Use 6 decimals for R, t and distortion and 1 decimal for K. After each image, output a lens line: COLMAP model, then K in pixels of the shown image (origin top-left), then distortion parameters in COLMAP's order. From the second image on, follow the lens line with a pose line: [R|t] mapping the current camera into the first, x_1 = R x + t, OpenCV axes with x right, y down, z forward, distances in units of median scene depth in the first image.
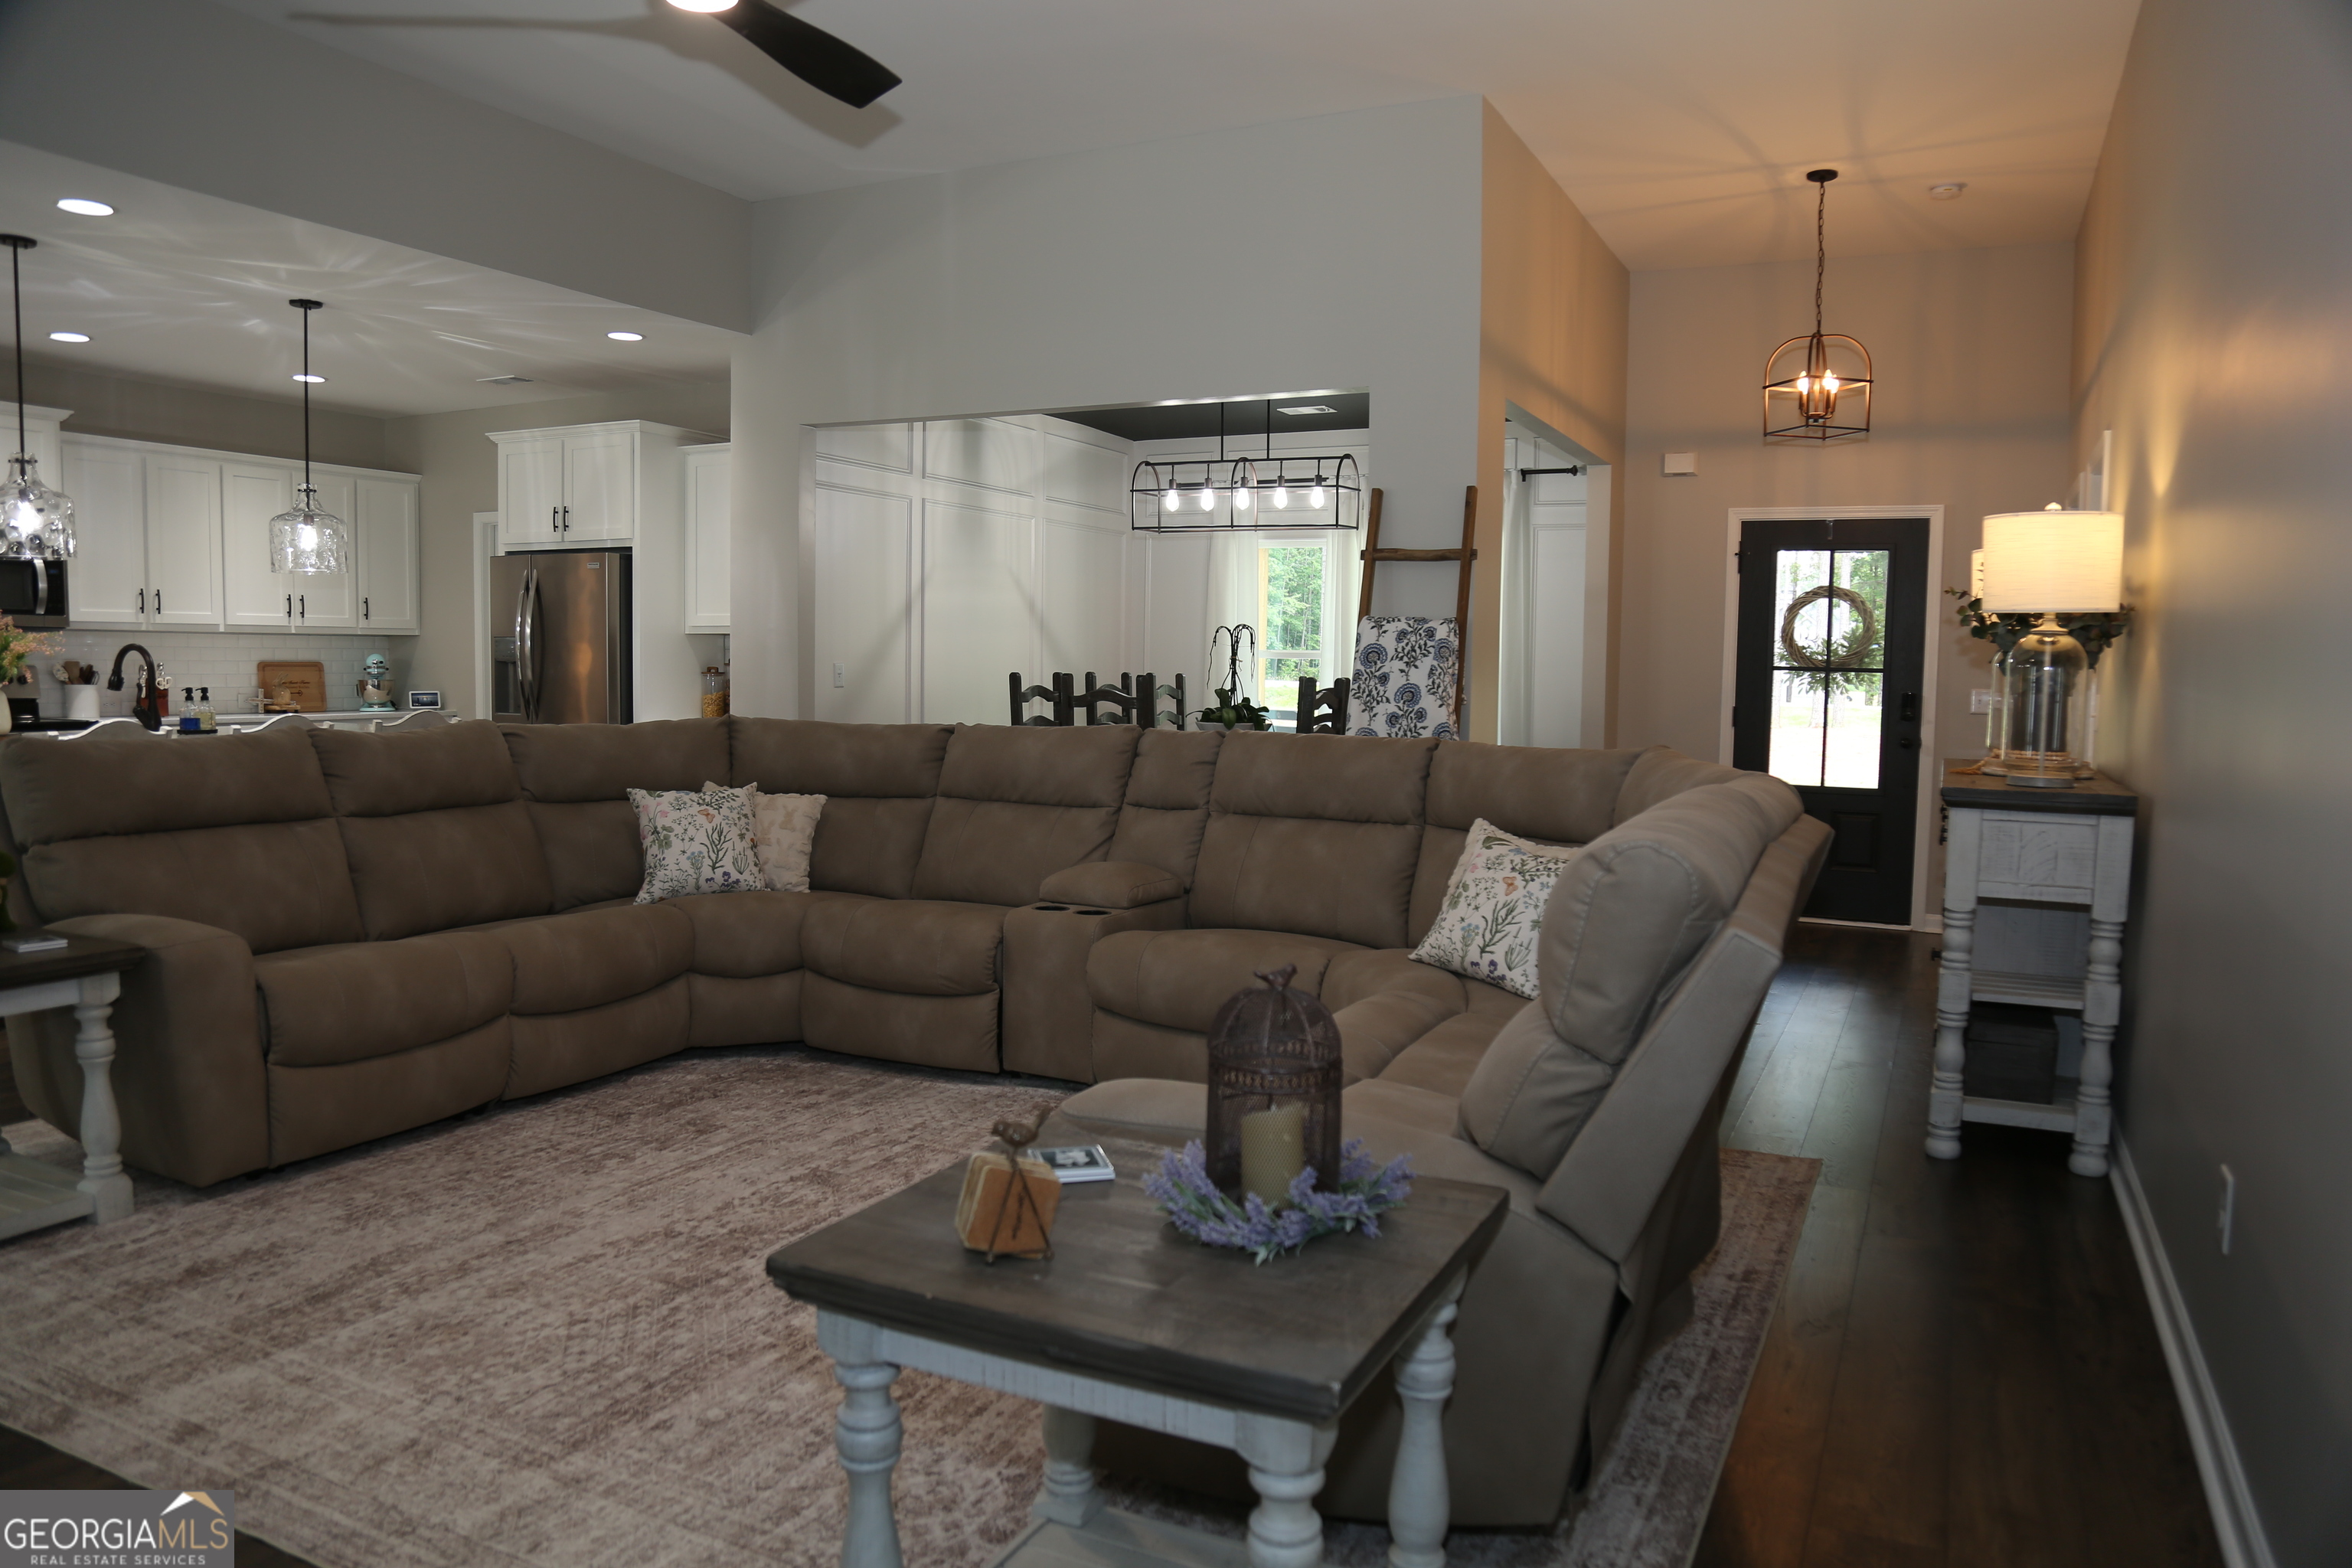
lens RADIAL K [[1593.1, 0, 1184.1], [0, 1593.1, 799.0], [0, 0, 1]] dist [-0.125600, 0.078348]
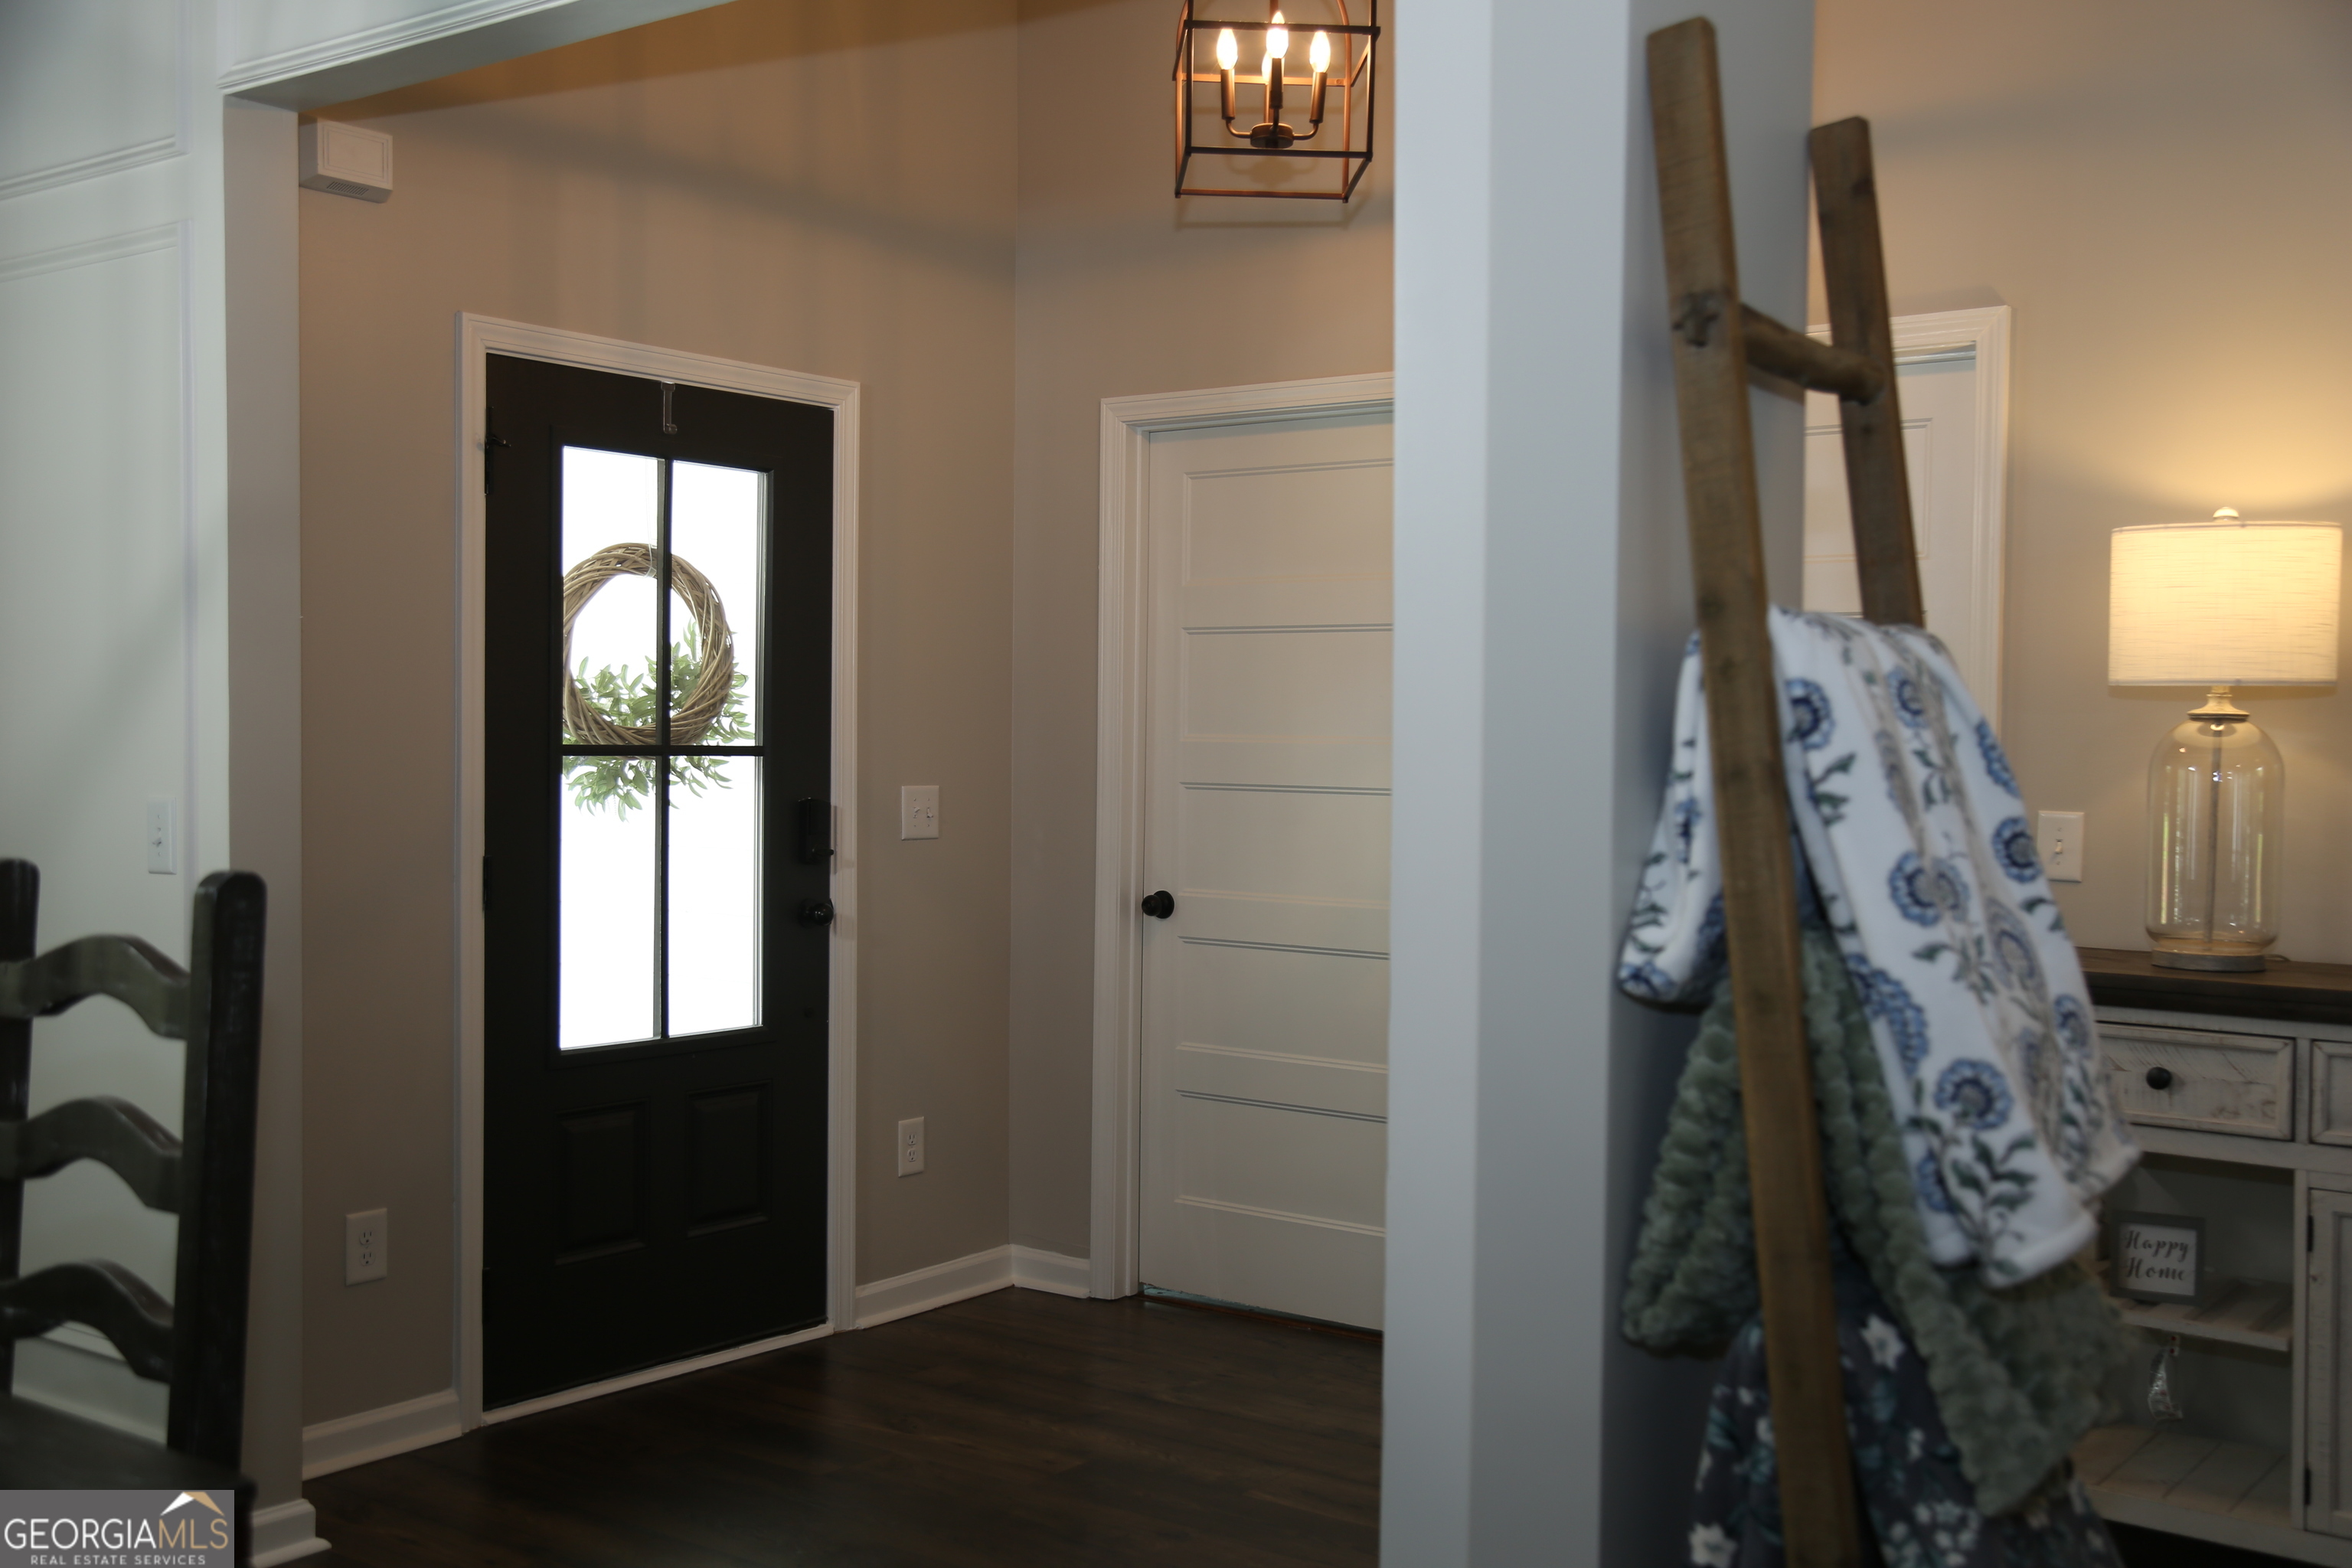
lens RADIAL K [[2336.0, 0, 1176.0], [0, 2336.0, 784.0], [0, 0, 1]] dist [0.000522, 0.000582]
pose [[0.180942, -0.042784, 0.982563, -0.131936], [0.066323, 0.997310, 0.031213, -0.069886], [-0.981255, 0.059518, 0.183293, 0.628578]]
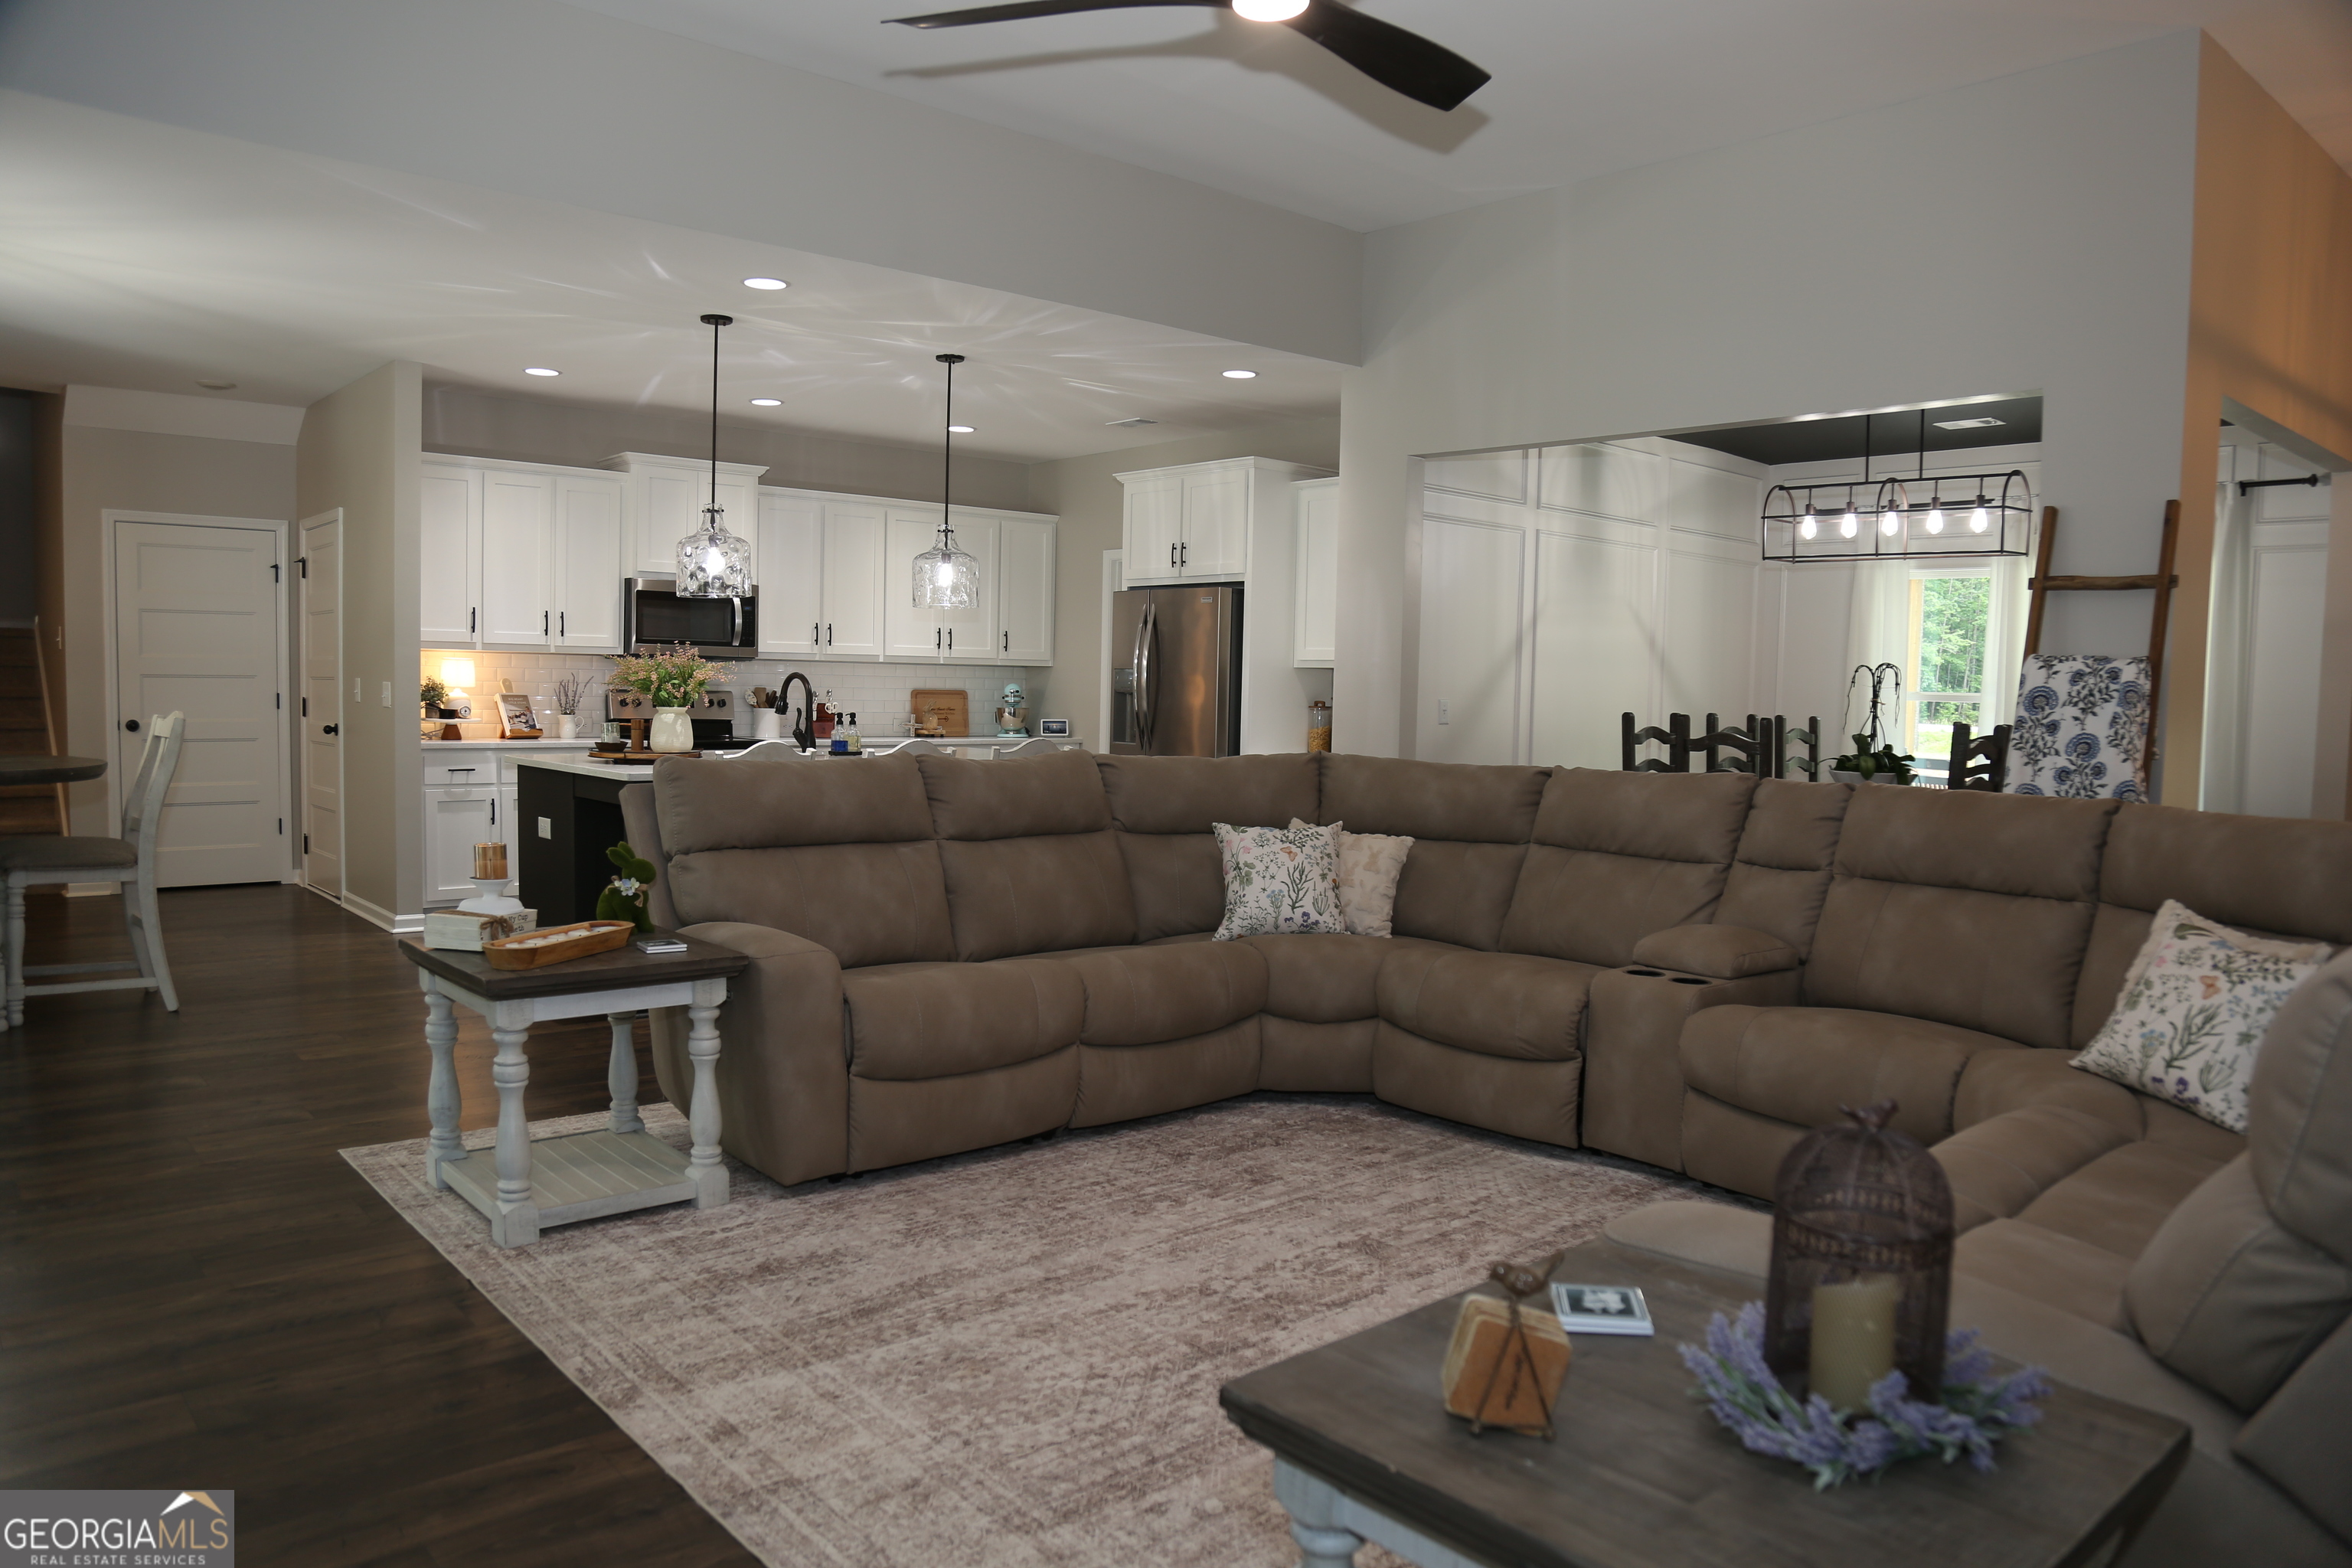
lens RADIAL K [[1593.1, 0, 1184.1], [0, 1593.1, 799.0], [0, 0, 1]] dist [-0.125600, 0.078348]
pose [[0.924118, 0.032943, -0.380684, 0.015247], [-0.041462, 0.999039, -0.014197, -0.008373], [0.379851, 0.028904, 0.924596, 0.076809]]
